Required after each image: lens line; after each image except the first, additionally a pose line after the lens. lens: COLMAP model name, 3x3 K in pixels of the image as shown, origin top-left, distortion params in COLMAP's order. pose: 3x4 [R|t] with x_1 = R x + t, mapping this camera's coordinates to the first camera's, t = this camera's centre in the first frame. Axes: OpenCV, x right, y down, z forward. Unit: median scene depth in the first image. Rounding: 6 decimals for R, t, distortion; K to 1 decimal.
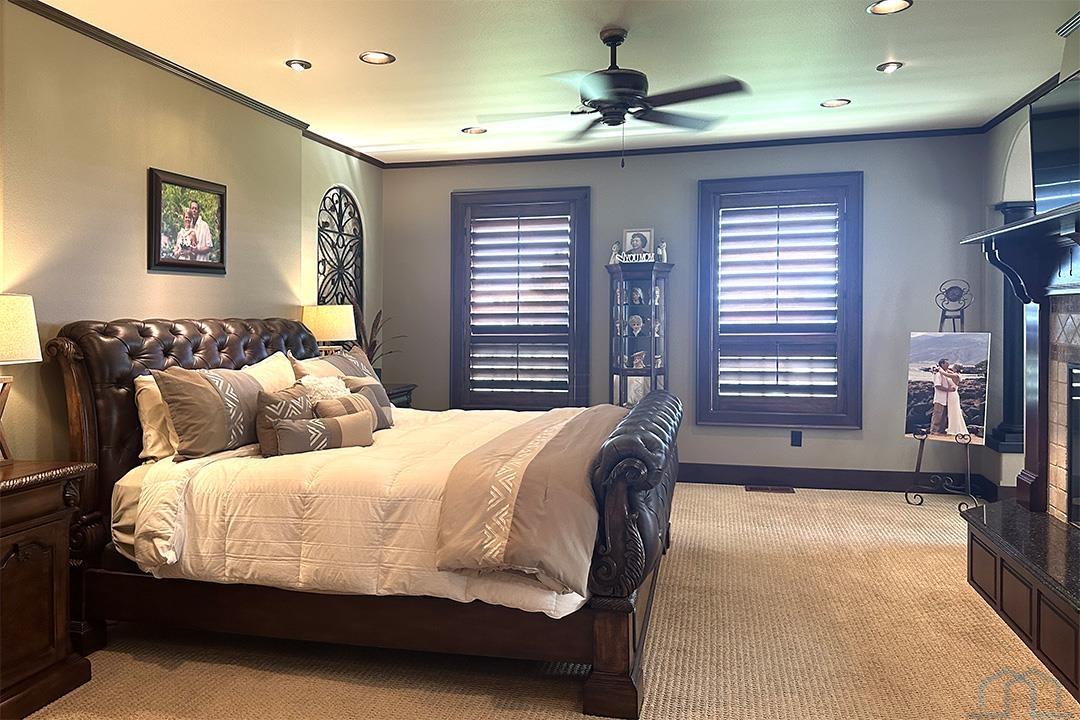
lens RADIAL K [[751.4, 0, 538.9], [0, 751.4, 324.5], [0, 0, 1]] dist [0.108155, -0.127949]
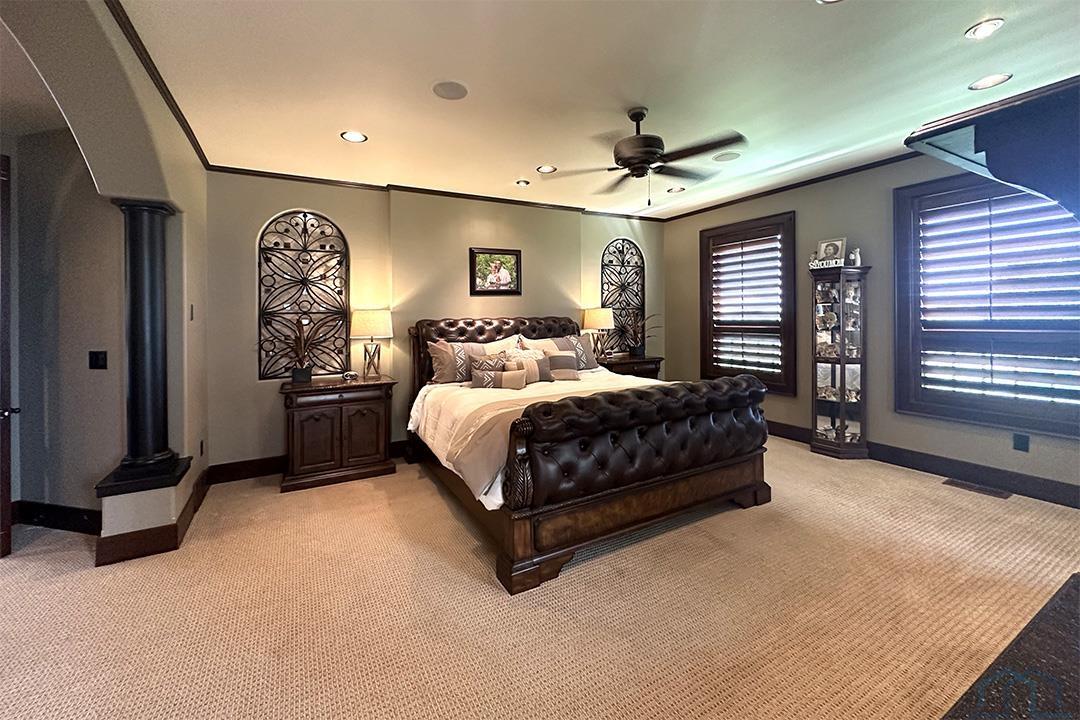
lens RADIAL K [[435.3, 0, 539.5], [0, 435.3, 316.4], [0, 0, 1]] dist [-0.002058, -0.000272]
pose [[0.675629, -0.002674, -0.737237, 0.371323], [0.003136, 0.999995, -0.000753, -0.007554], [0.737235, -0.001804, 0.675634, 0.227853]]
